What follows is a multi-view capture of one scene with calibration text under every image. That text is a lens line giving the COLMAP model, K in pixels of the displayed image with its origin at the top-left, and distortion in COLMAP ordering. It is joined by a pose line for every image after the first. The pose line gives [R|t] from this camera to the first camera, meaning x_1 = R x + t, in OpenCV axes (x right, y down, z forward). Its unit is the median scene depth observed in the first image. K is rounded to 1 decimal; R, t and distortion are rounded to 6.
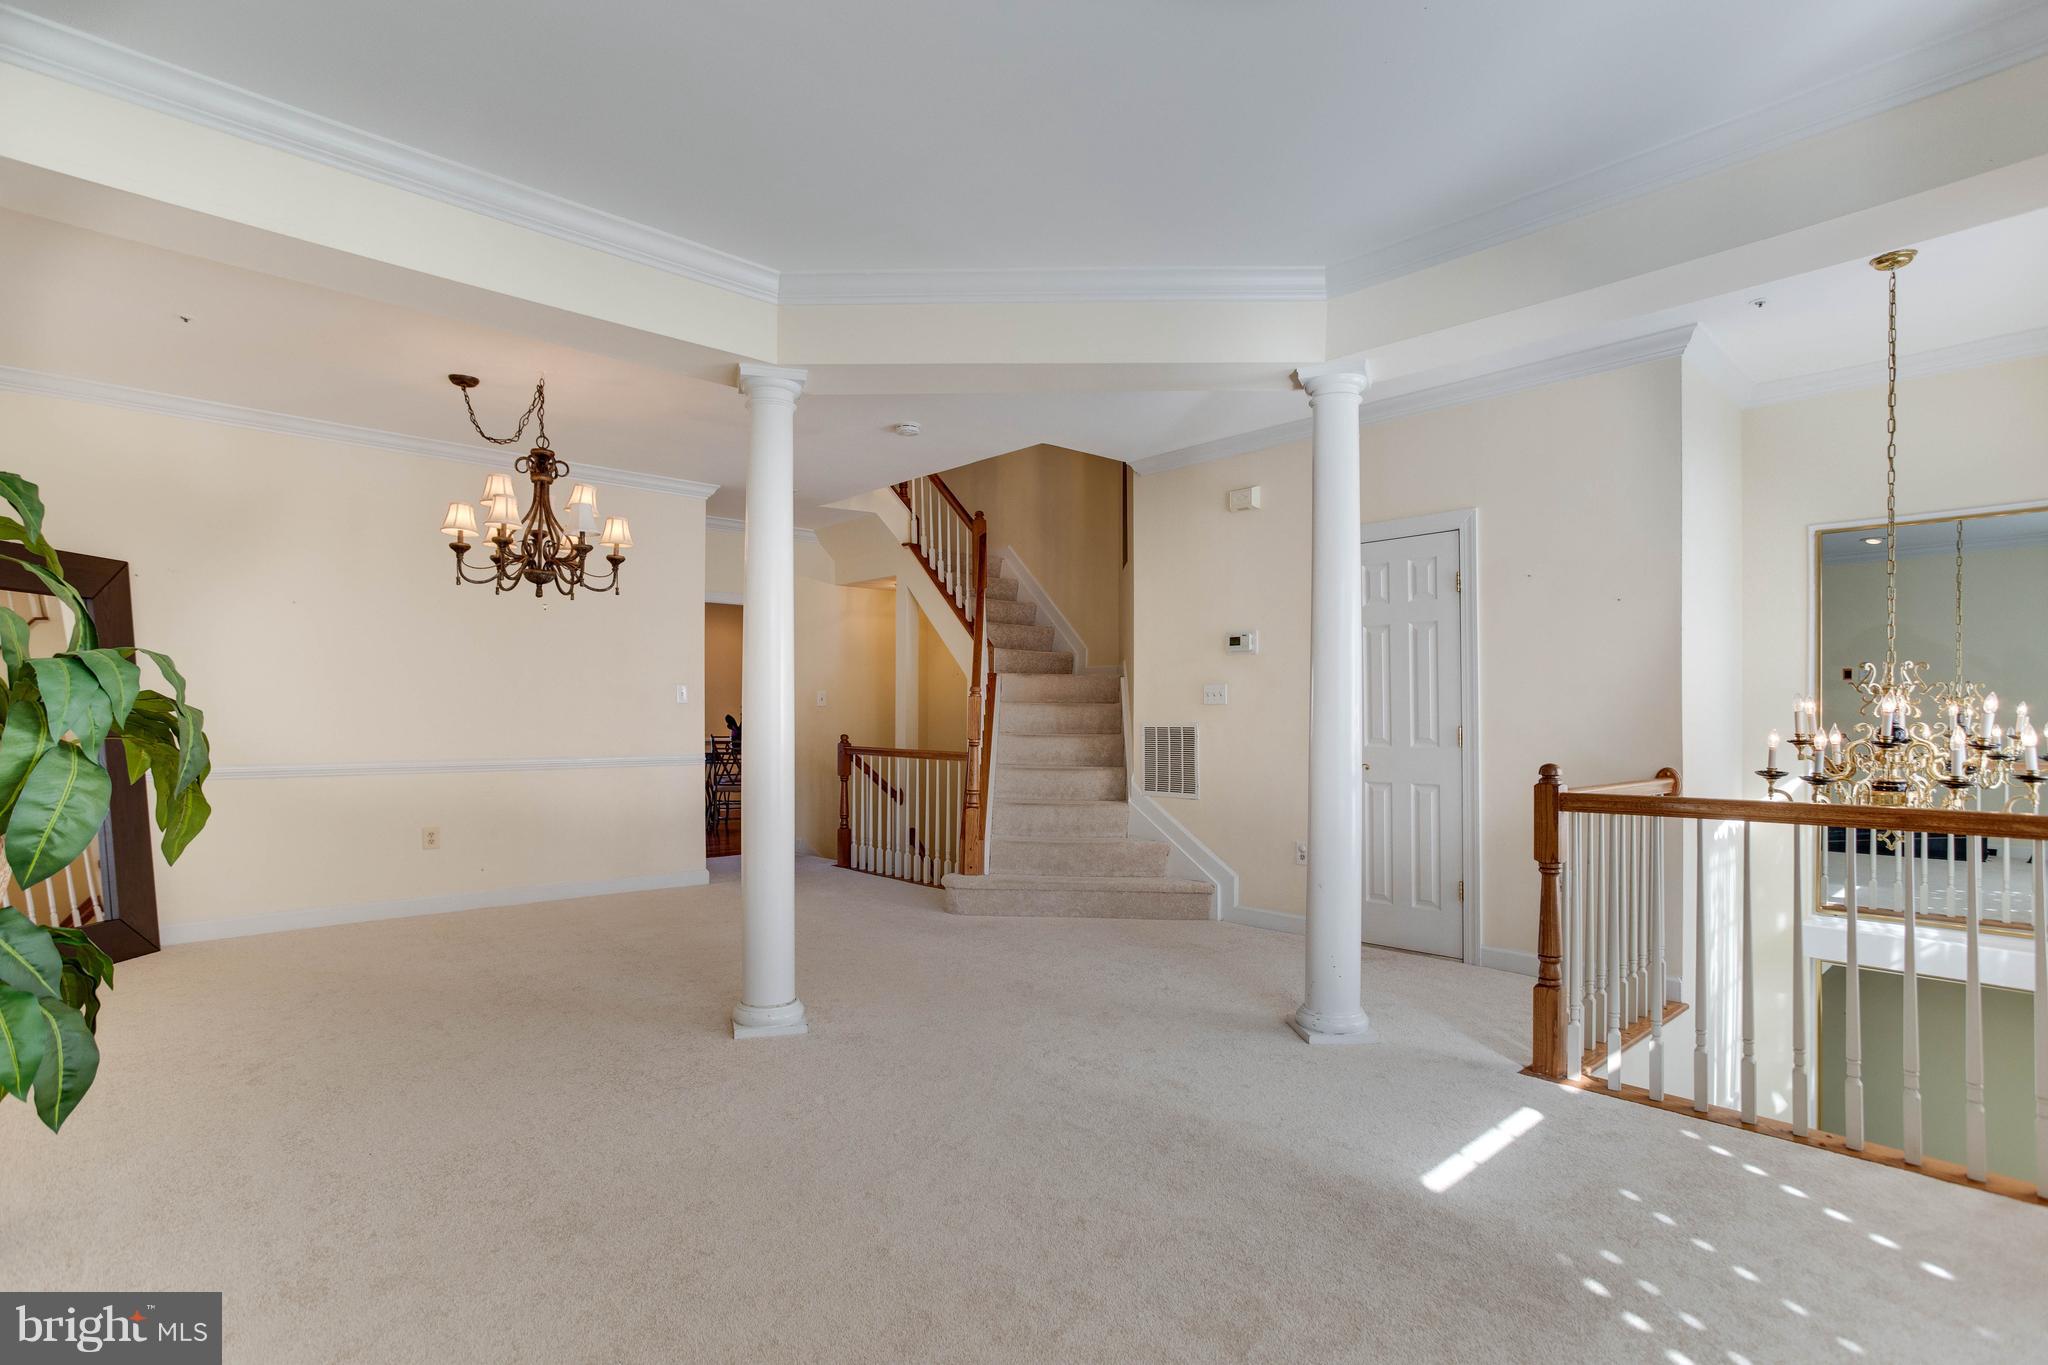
lens RADIAL K [[1010.0, 0, 1010.3], [0, 1010.0, 726.0], [0, 0, 1]] dist [-0.015259, 0.011347]
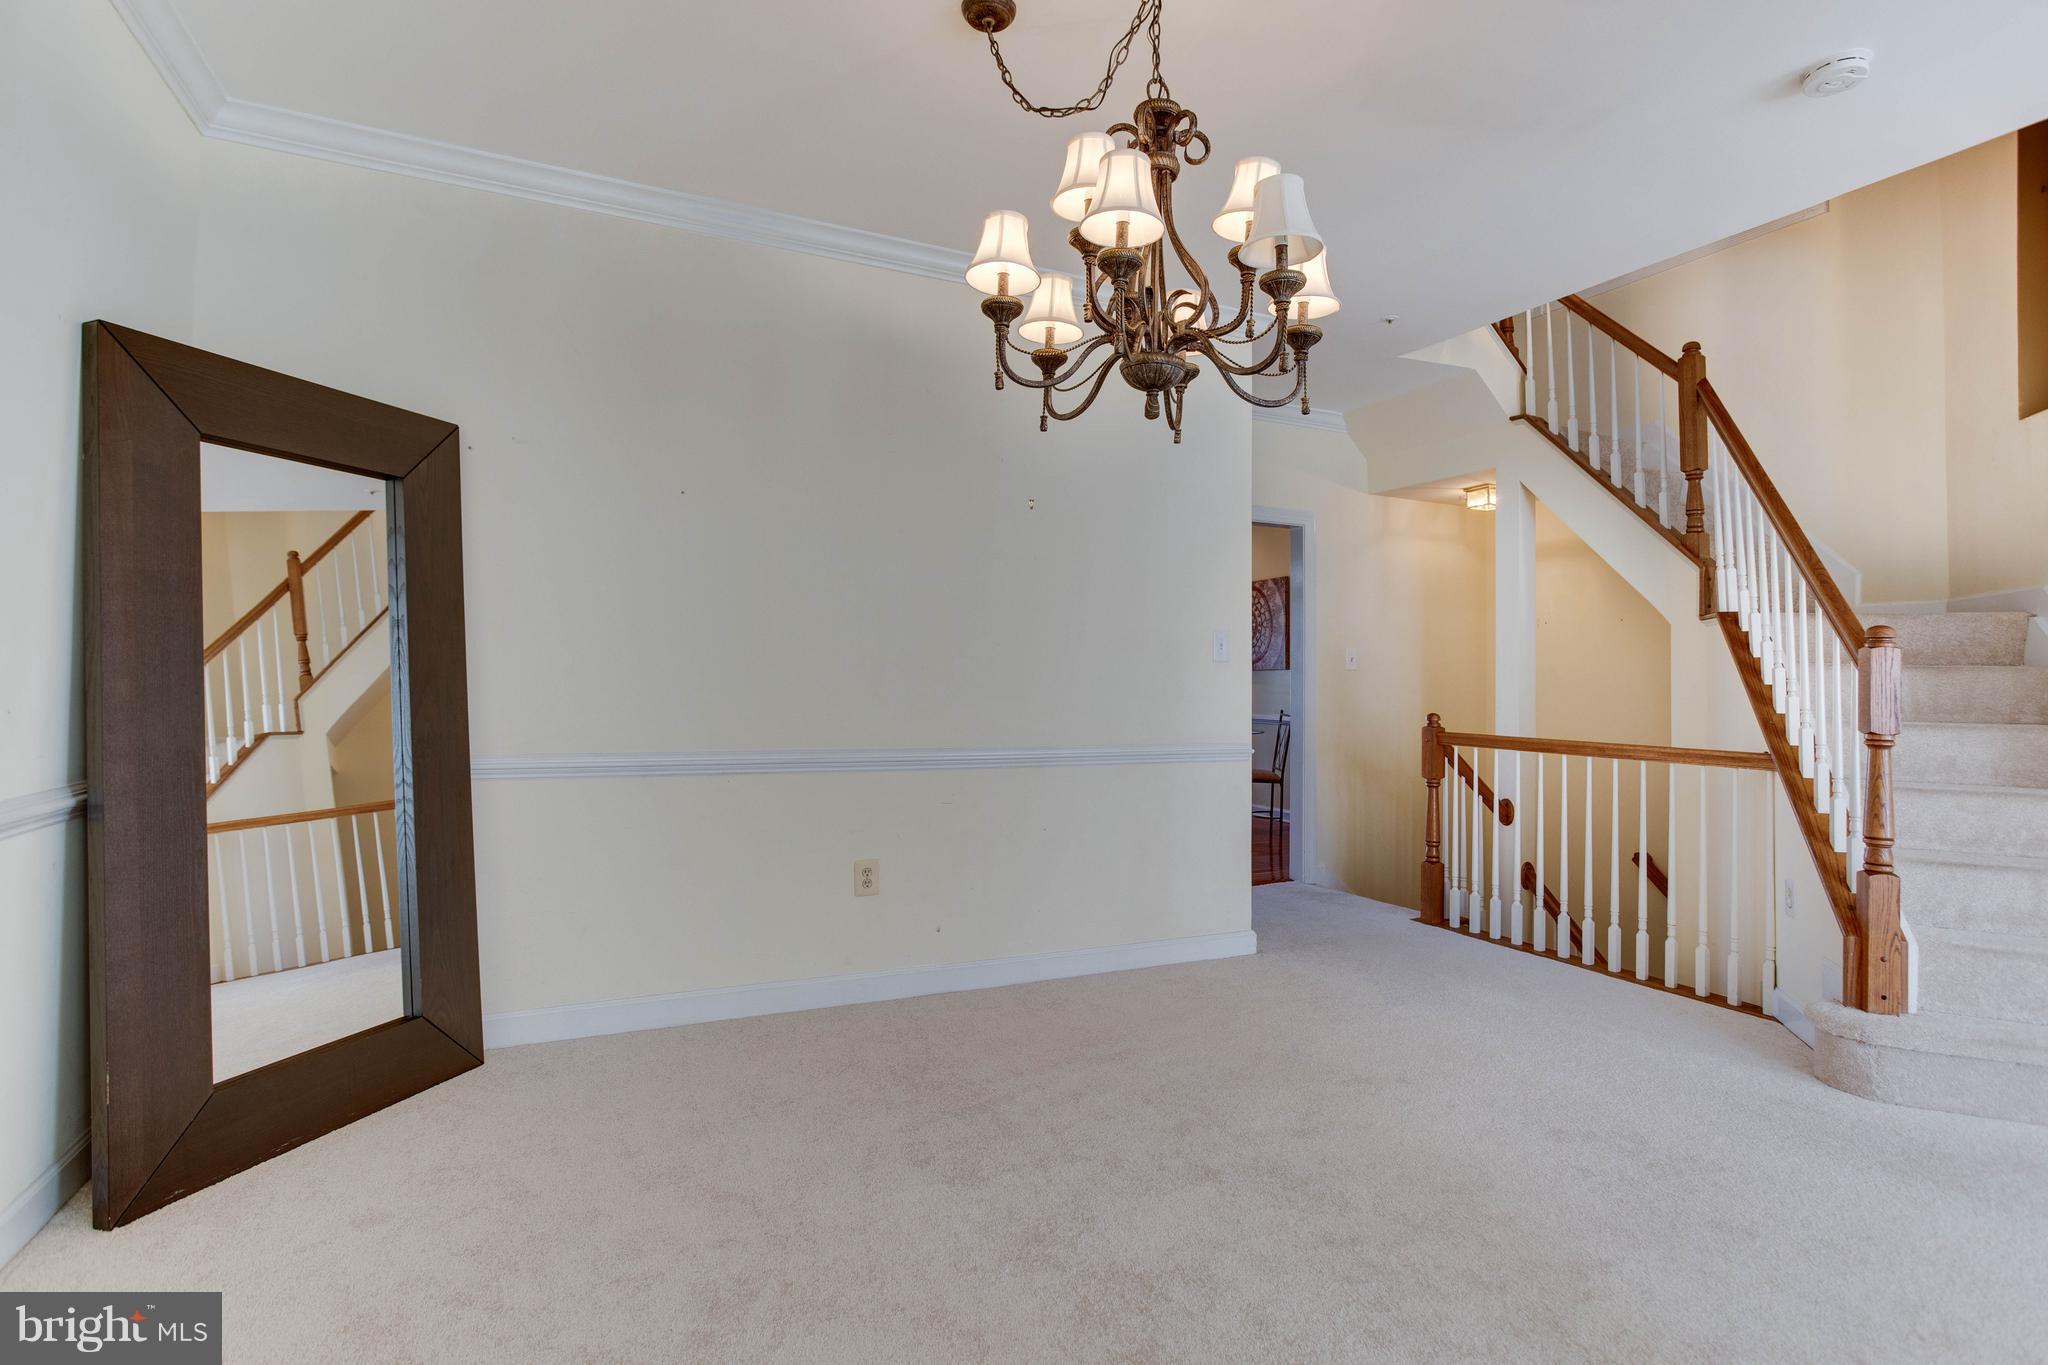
lens RADIAL K [[1010.0, 0, 1030.9], [0, 1010.0, 674.4], [0, 0, 1]] dist [-0.015259, 0.011347]
pose [[0.960696, 0.007210, -0.277510, -0.234202], [-0.013124, 0.999724, -0.019462, -0.000758], [0.277294, 0.022339, 0.960525, 0.325113]]
